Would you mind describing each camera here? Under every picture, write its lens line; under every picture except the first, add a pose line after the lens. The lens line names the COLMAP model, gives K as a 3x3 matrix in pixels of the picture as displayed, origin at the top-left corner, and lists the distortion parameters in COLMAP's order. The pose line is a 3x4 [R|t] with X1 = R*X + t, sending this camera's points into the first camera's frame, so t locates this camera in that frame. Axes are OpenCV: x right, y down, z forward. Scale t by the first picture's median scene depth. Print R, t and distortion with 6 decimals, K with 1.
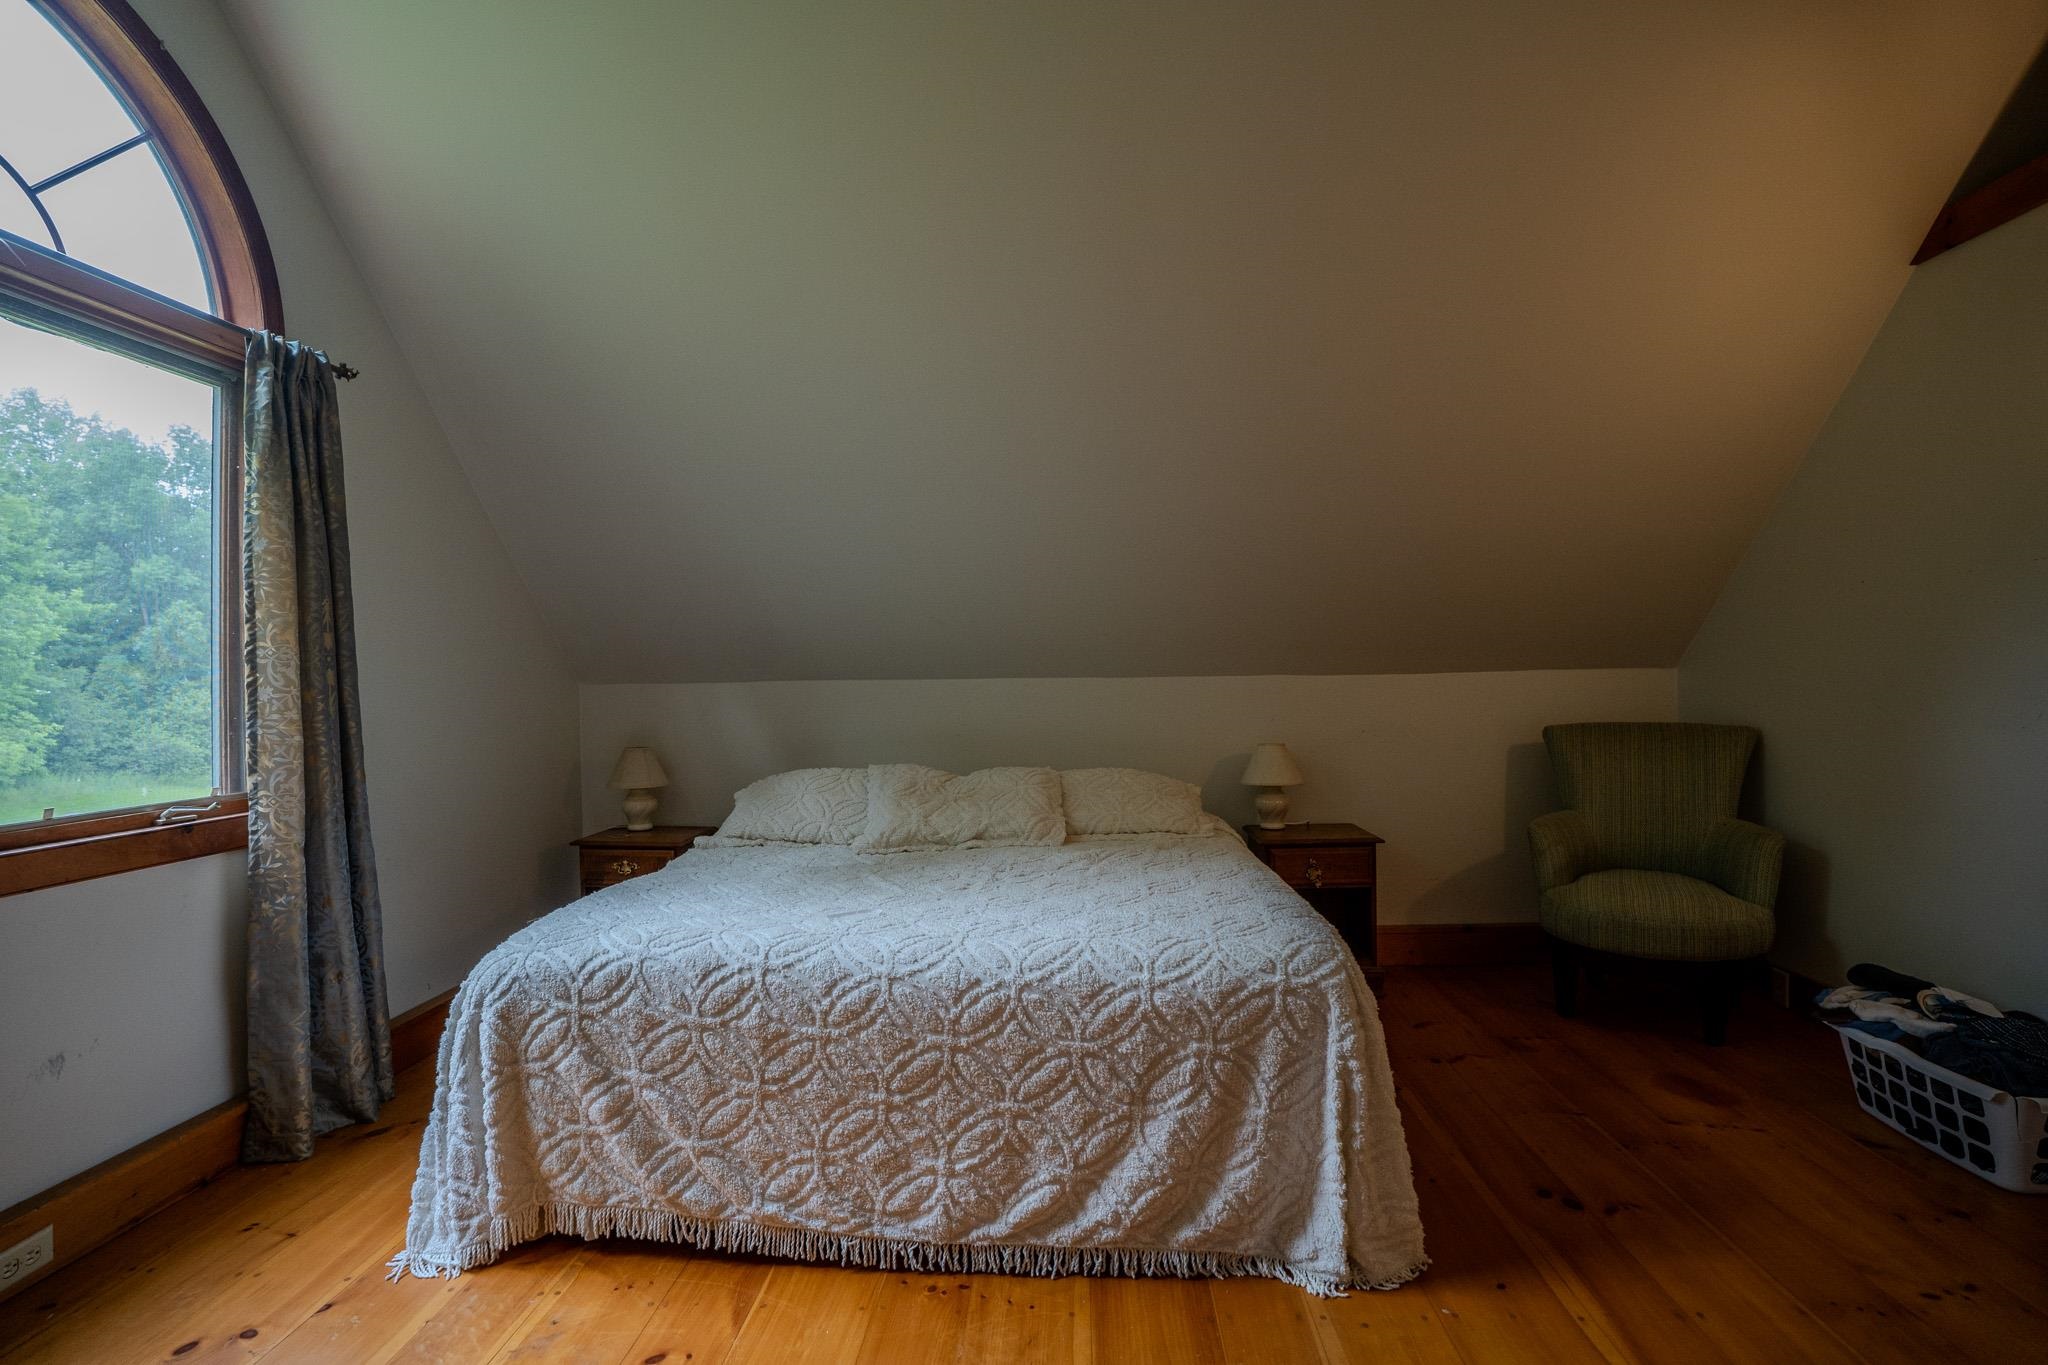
lens RADIAL K [[978.1, 0, 1018.3], [0, 978.1, 684.8], [0, 0, 1]] dist [-0.060925, 0.012143]
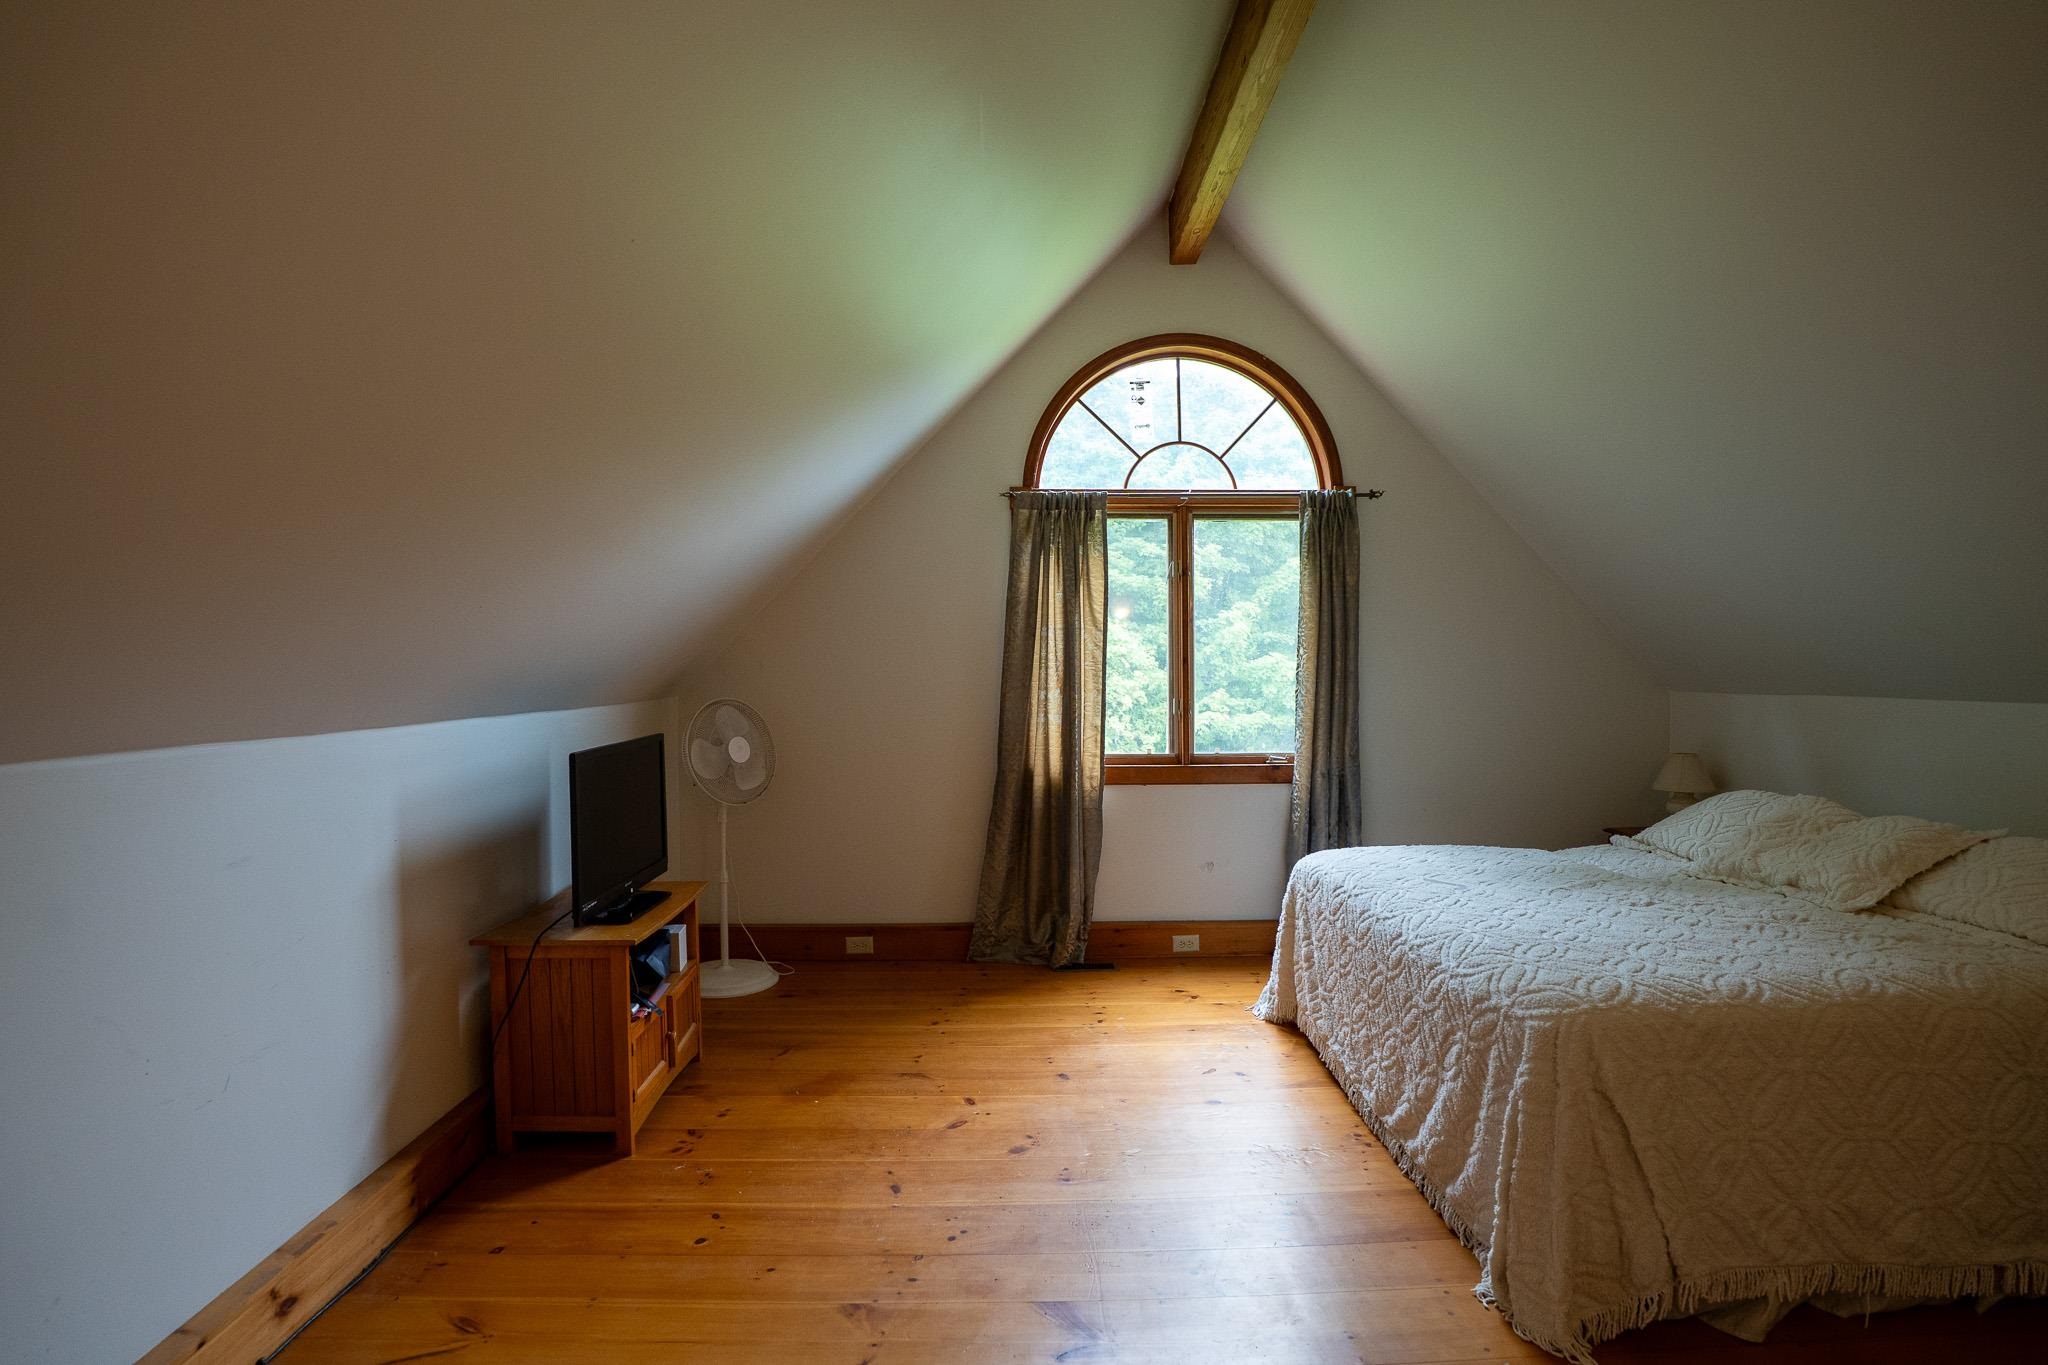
lens RADIAL K [[978.1, 0, 1028.6], [0, 978.1, 685.4], [0, 0, 1]] dist [-0.060925, 0.012143]
pose [[0.093897, 0.023461, -0.995305, 1.260571], [-0.005544, 0.999719, 0.023042, -0.071641], [0.995566, 0.003355, 0.094001, 0.364652]]
